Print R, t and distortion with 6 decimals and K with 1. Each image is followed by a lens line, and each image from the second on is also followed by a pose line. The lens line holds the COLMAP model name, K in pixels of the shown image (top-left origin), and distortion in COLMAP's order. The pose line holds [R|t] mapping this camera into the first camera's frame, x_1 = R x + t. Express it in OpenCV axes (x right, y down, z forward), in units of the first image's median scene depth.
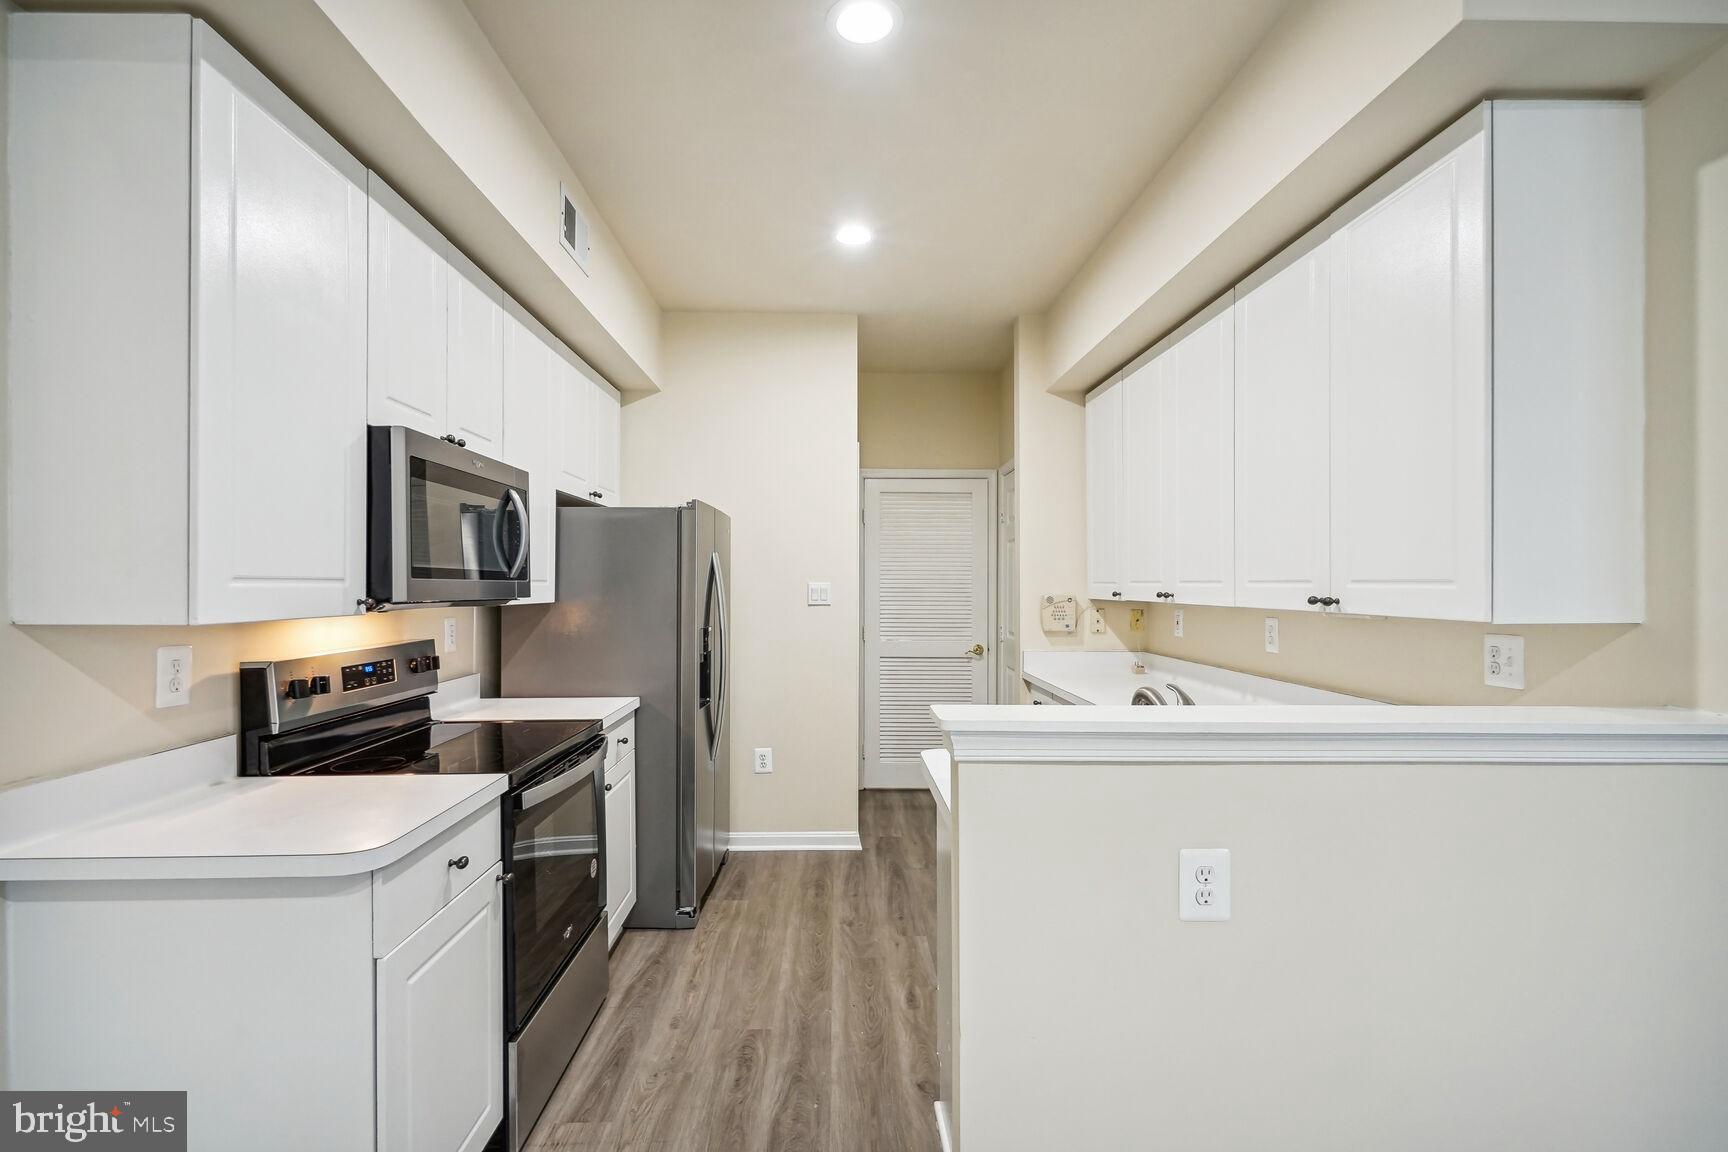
lens RADIAL K [[813.1, 0, 839.3], [0, 813.1, 574.7], [0, 0, 1]] dist [0.000474, -0.000346]
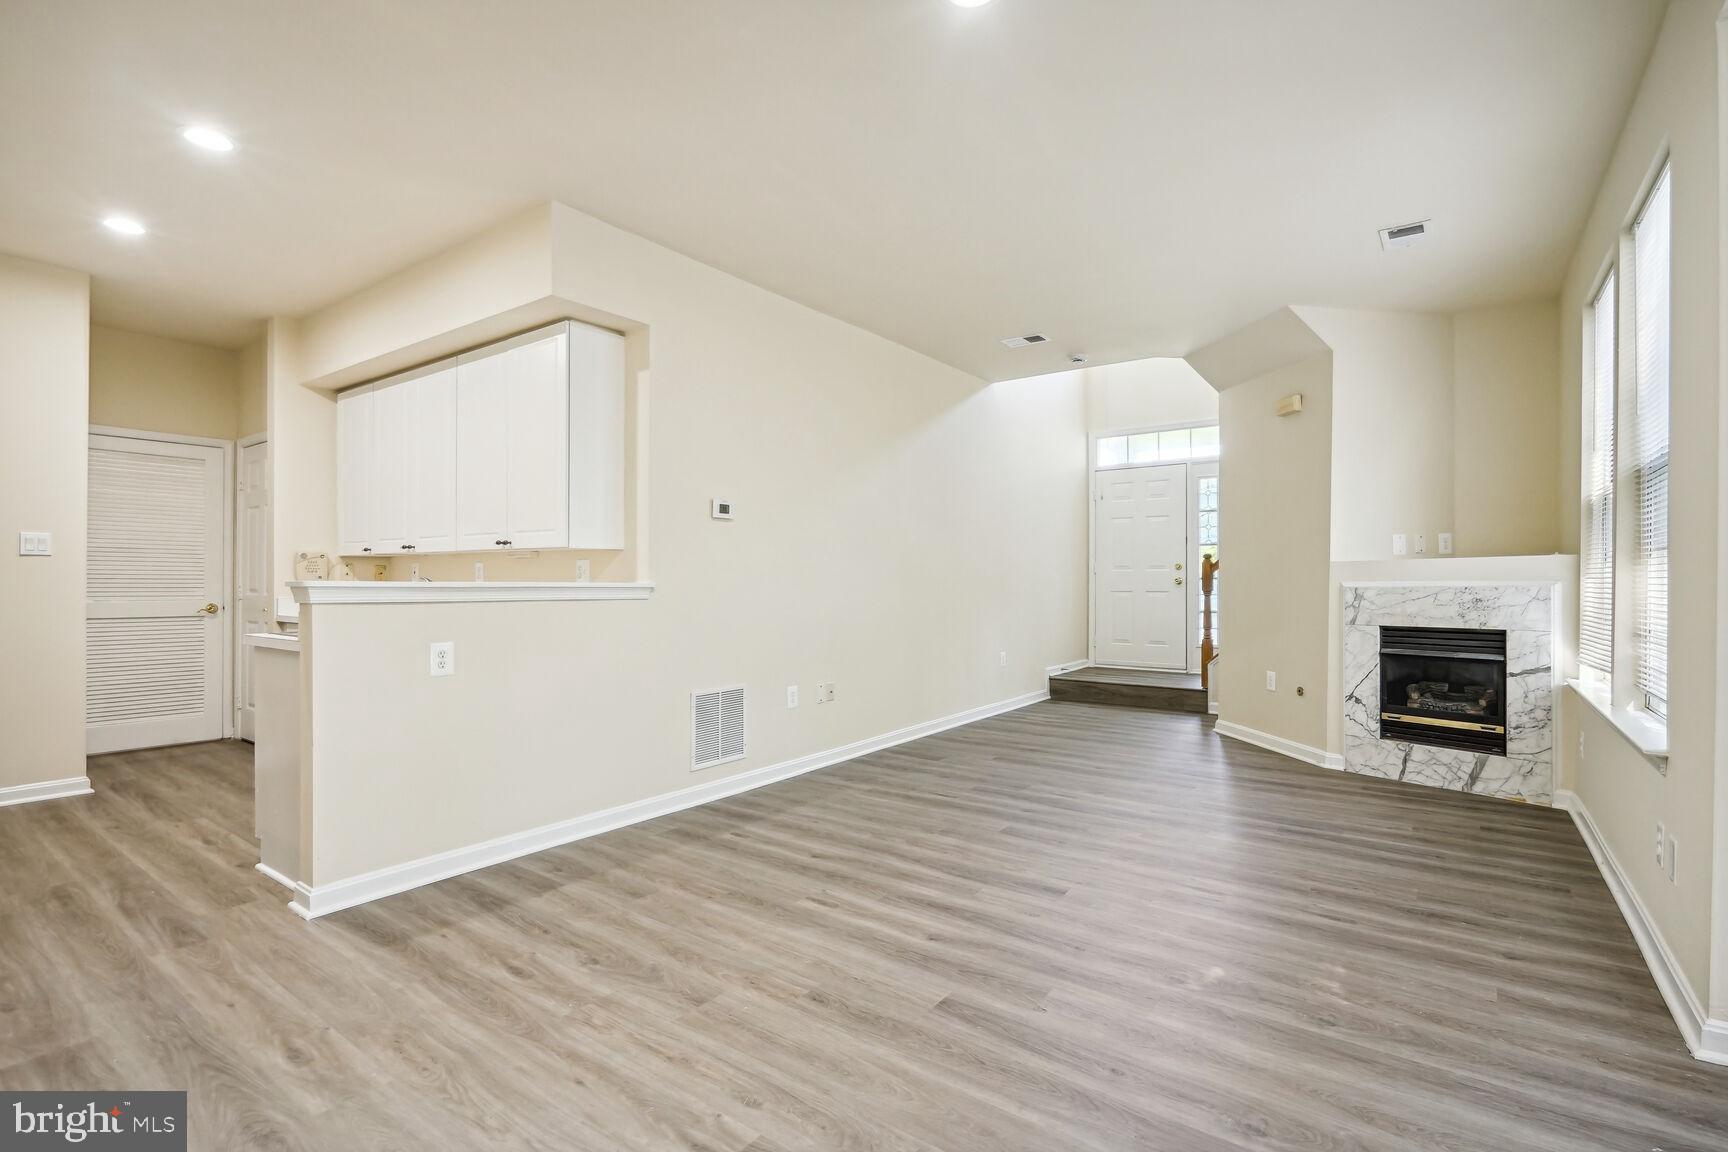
lens RADIAL K [[813.1, 0, 865.8], [0, 813.1, 593.0], [0, 0, 1]] dist [0.000474, -0.000346]
pose [[0.604350, -0.008523, 0.796673, -0.269060], [-0.011098, 0.999756, 0.019114, 0.070453], [-0.796642, -0.020393, 0.604108, -0.546399]]
